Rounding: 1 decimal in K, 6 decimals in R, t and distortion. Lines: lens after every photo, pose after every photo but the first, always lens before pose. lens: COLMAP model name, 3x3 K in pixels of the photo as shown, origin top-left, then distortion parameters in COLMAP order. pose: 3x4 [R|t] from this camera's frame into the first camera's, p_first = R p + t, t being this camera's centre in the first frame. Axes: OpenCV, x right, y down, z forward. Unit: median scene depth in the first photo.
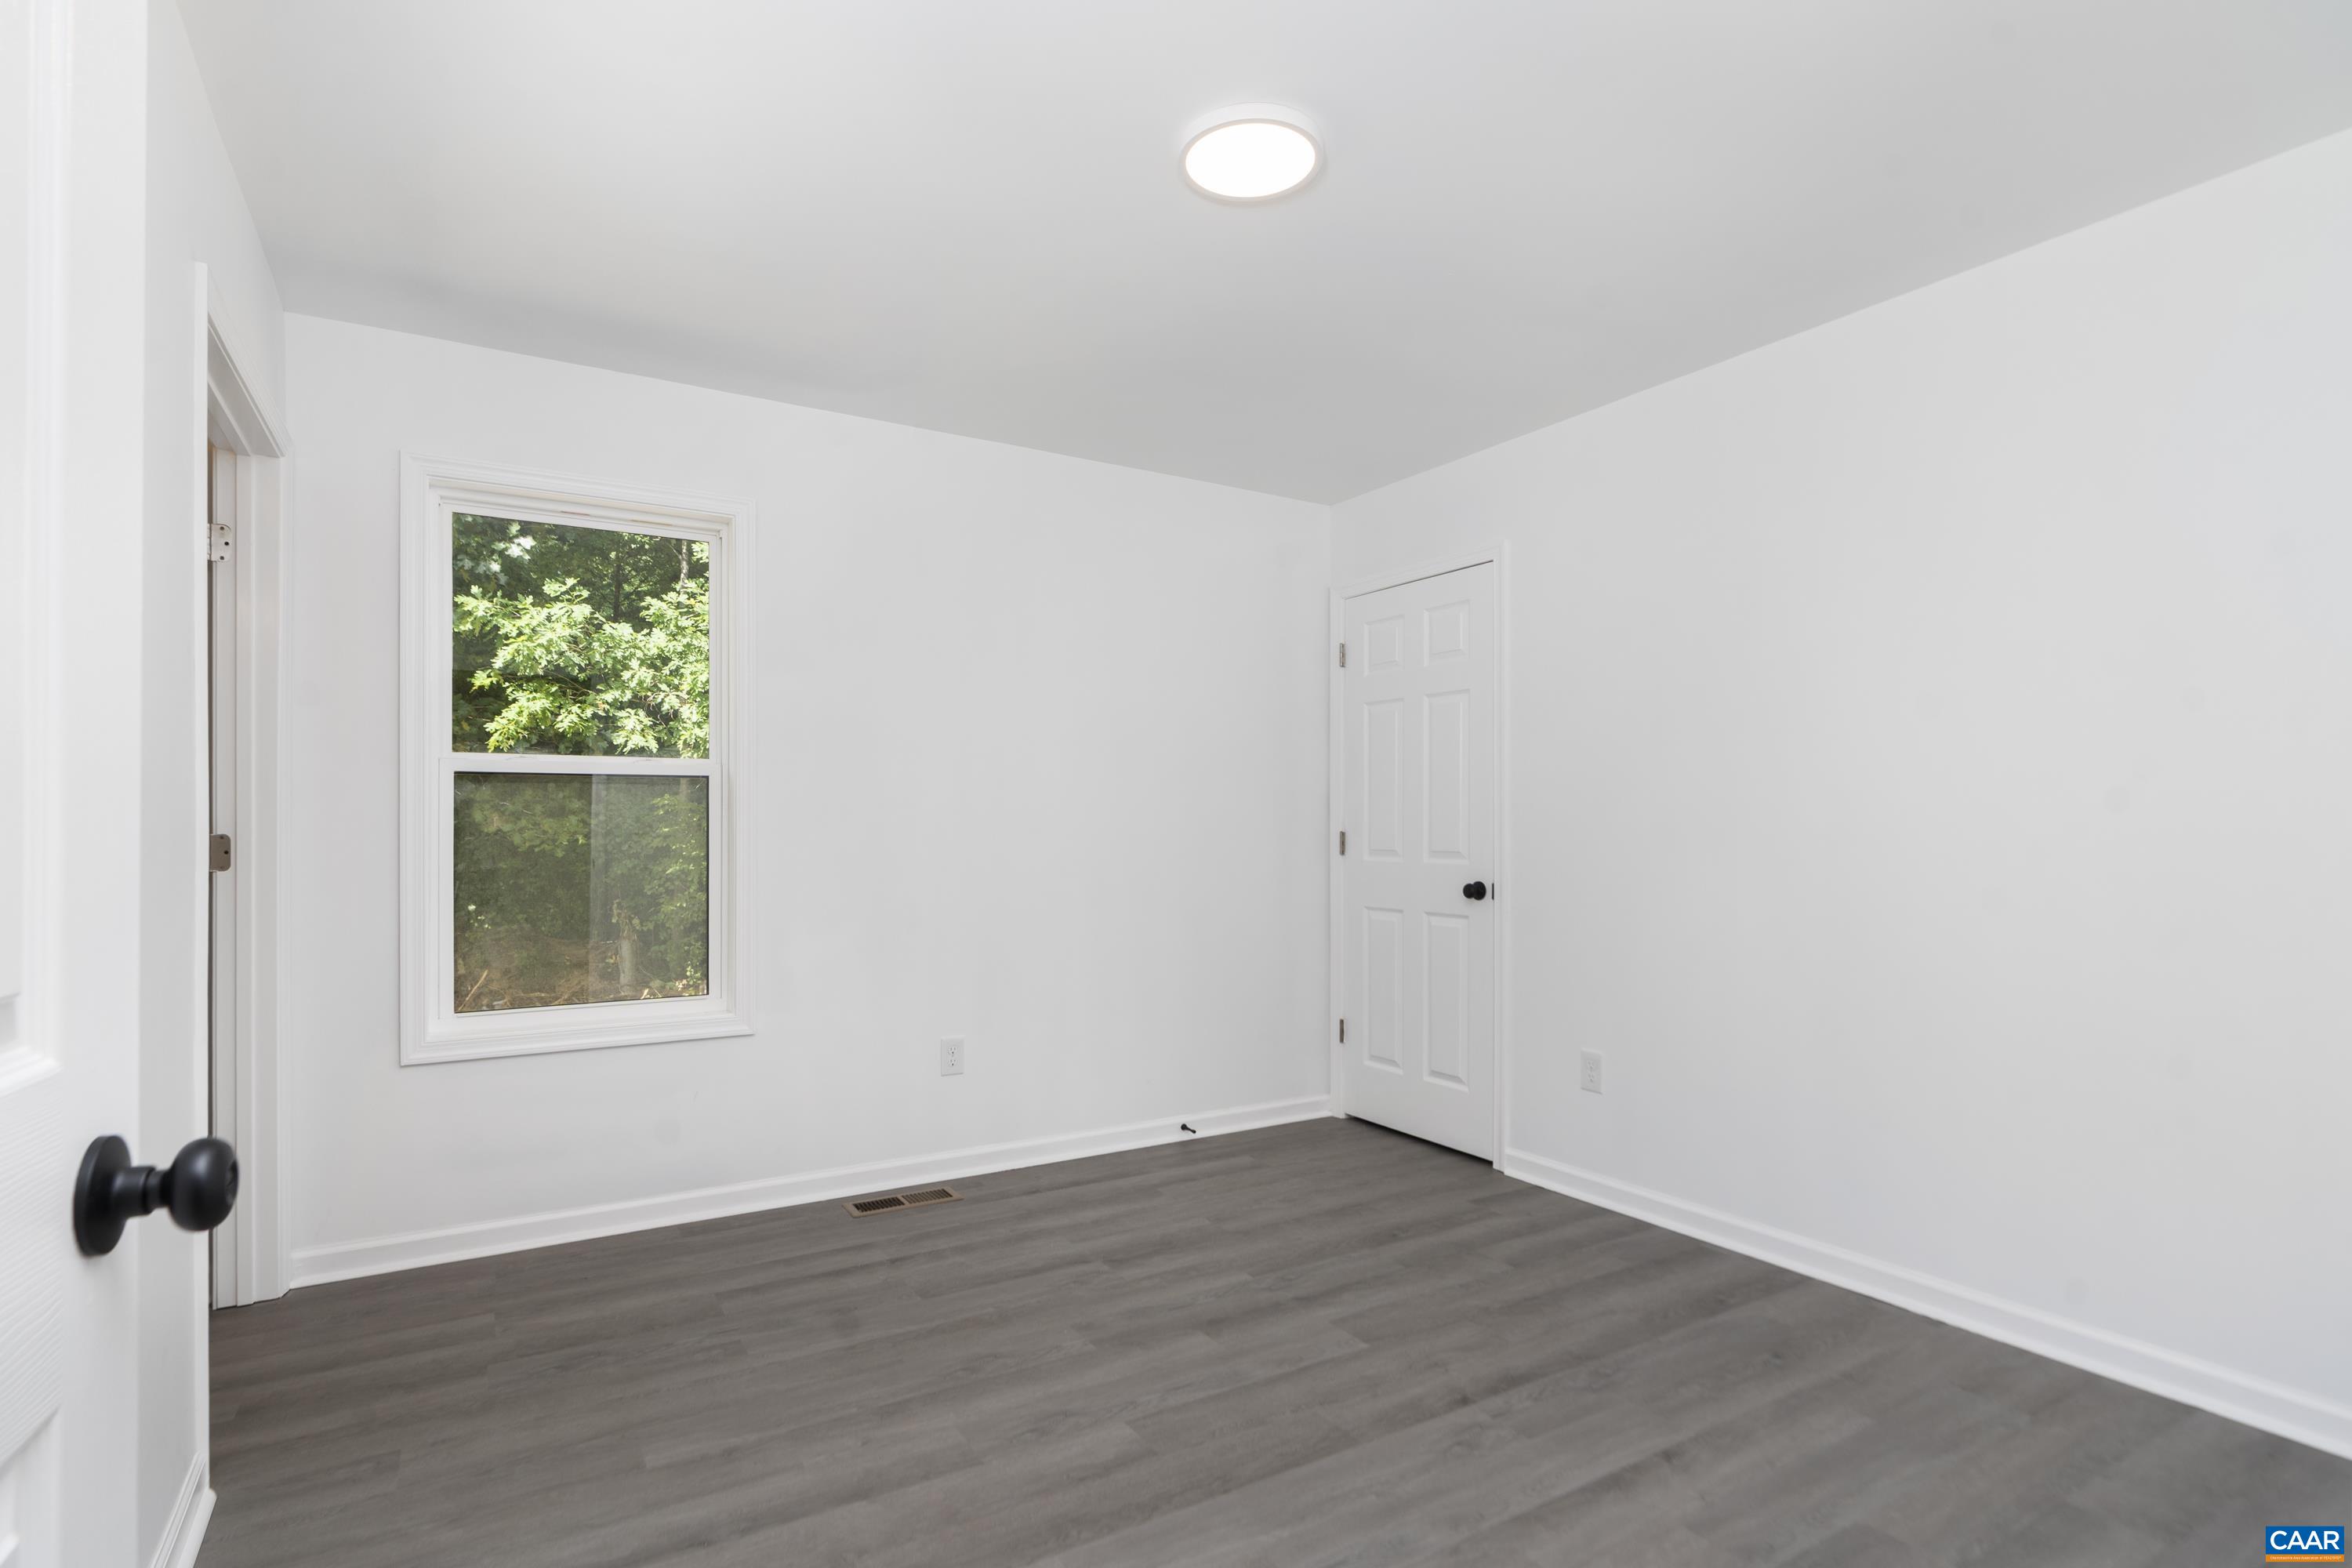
lens RADIAL K [[1150.9, 0, 1161.6], [0, 1150.9, 802.5], [0, 0, 1]] dist [0.001153, 0.002195]
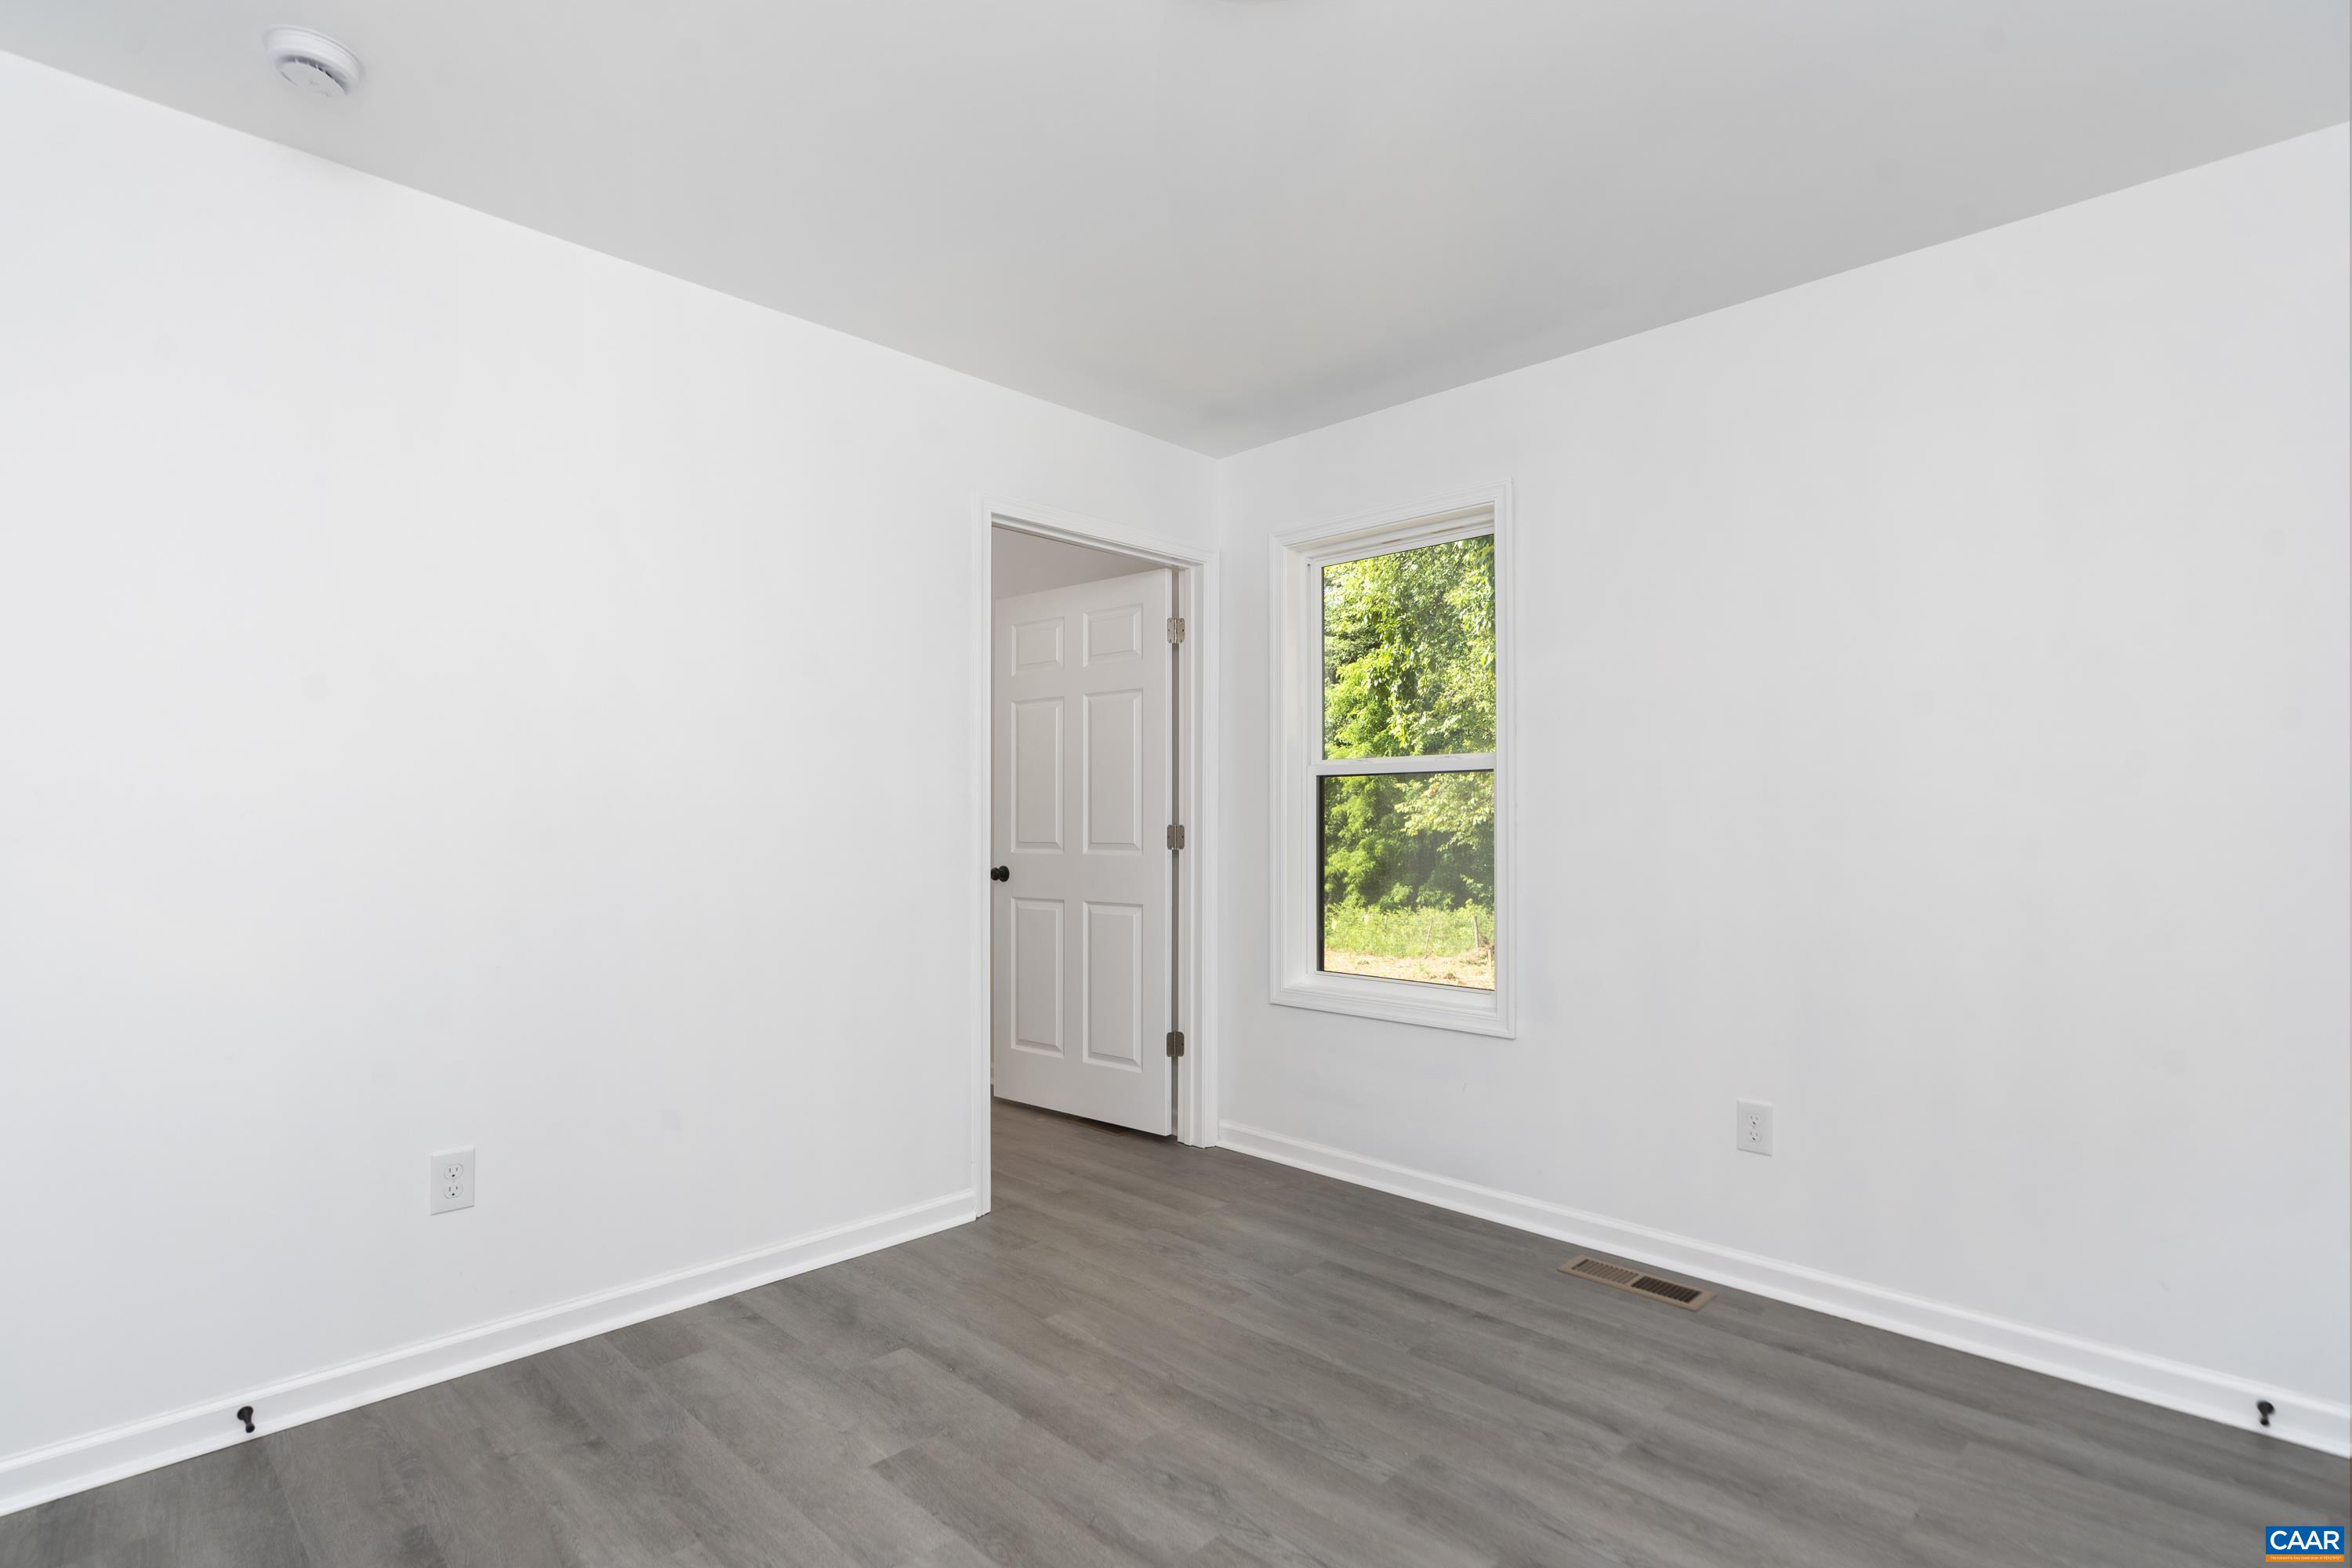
lens RADIAL K [[1150.9, 0, 1164.2], [0, 1150.9, 788.6], [0, 0, 1]] dist [0.001153, 0.002195]
pose [[0.236792, -0.026786, -0.971191, 0.587275], [0.019834, 0.999545, -0.022732, 0.012791], [0.971358, -0.013880, 0.237215, 0.580493]]
